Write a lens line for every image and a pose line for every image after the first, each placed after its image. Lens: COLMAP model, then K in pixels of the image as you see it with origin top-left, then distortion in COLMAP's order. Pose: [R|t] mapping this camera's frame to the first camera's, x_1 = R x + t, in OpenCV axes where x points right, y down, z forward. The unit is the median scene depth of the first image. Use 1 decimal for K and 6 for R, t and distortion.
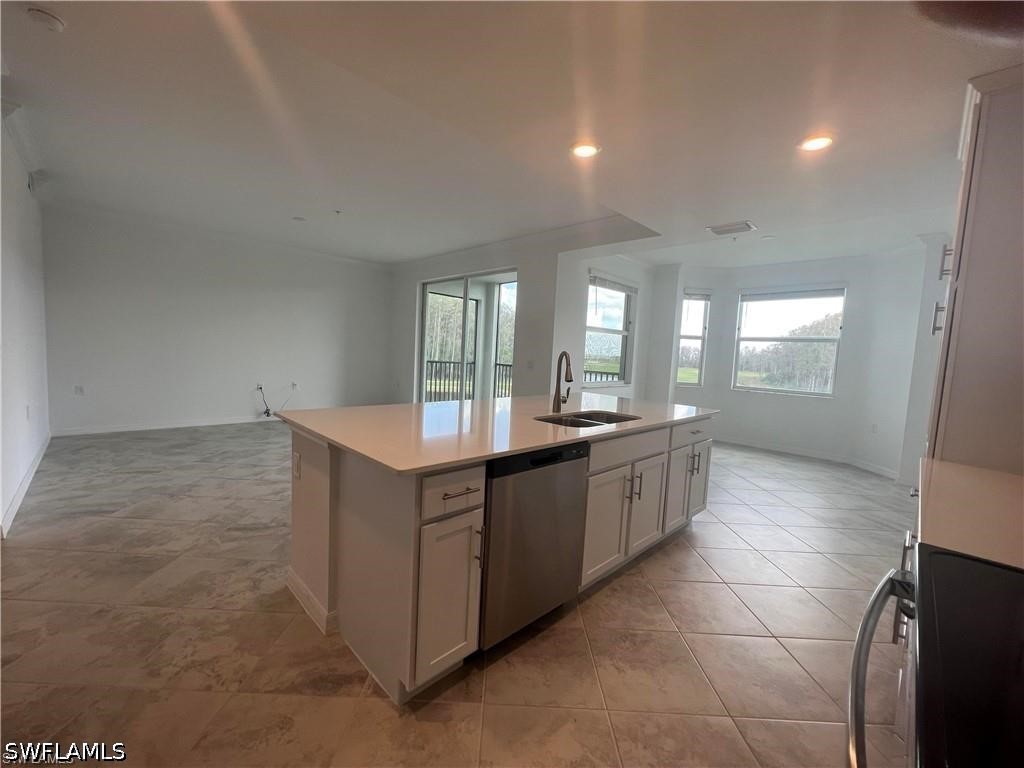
lens RADIAL K [[410.2, 0, 512.7], [0, 410.2, 385.2], [0, 0, 1]] dist [-0.001475, -0.000190]
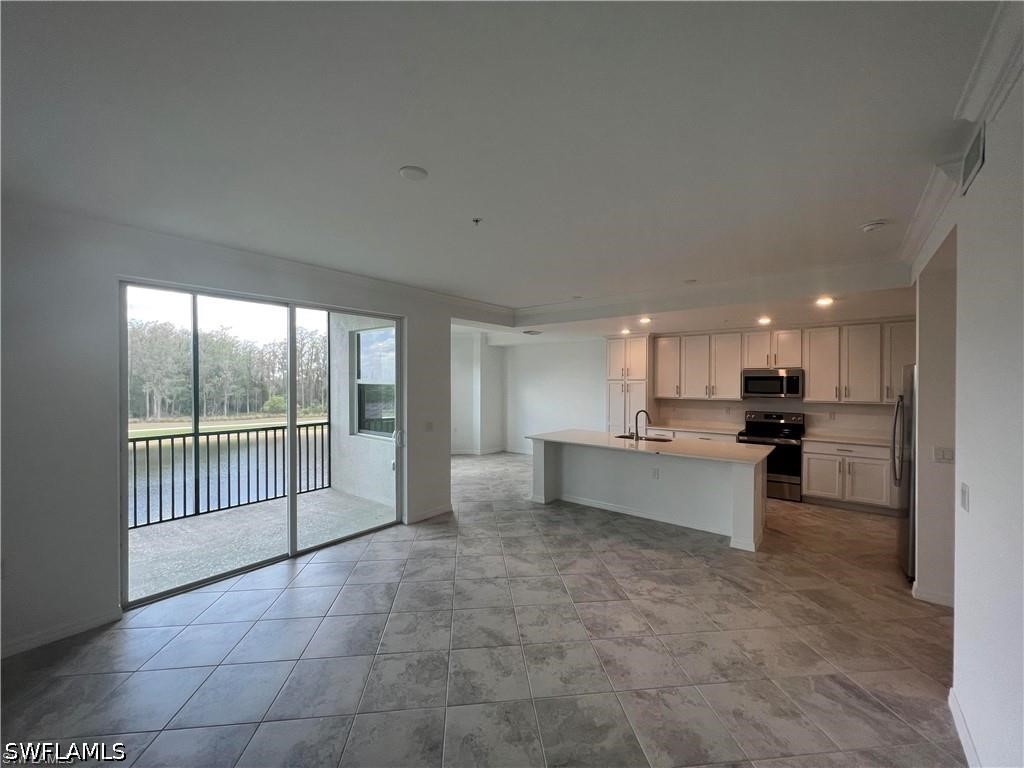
lens RADIAL K [[410.2, 0, 511.4], [0, 410.2, 384.4], [0, 0, 1]] dist [-0.001475, -0.000190]
pose [[-0.100084, -0.056389, 0.993380, -1.675373], [0.072658, 0.995313, 0.063819, -0.352848], [-0.992323, 0.078564, -0.095518, 1.653705]]
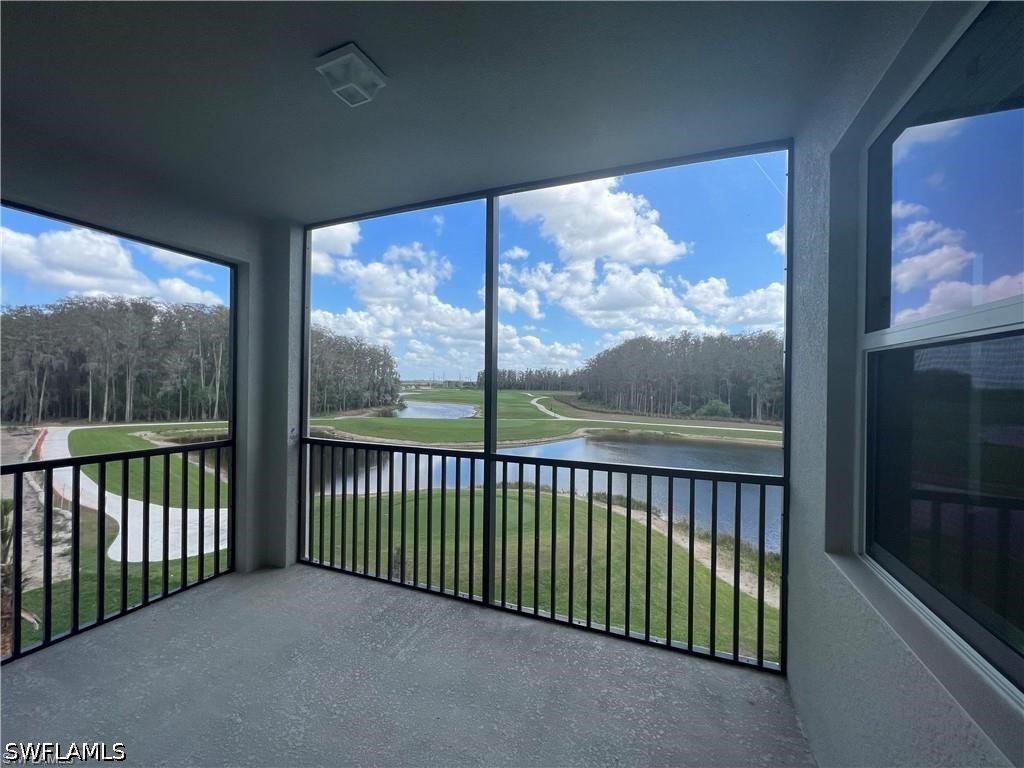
lens RADIAL K [[410.2, 0, 505.9], [0, 410.2, 385.3], [0, 0, 1]] dist [-0.001475, -0.000190]
pose [[0.925188, -0.038962, 0.377505, -0.025953], [0.062275, 0.996819, -0.049743, -0.235249], [-0.374366, 0.069531, 0.924671, 1.949660]]
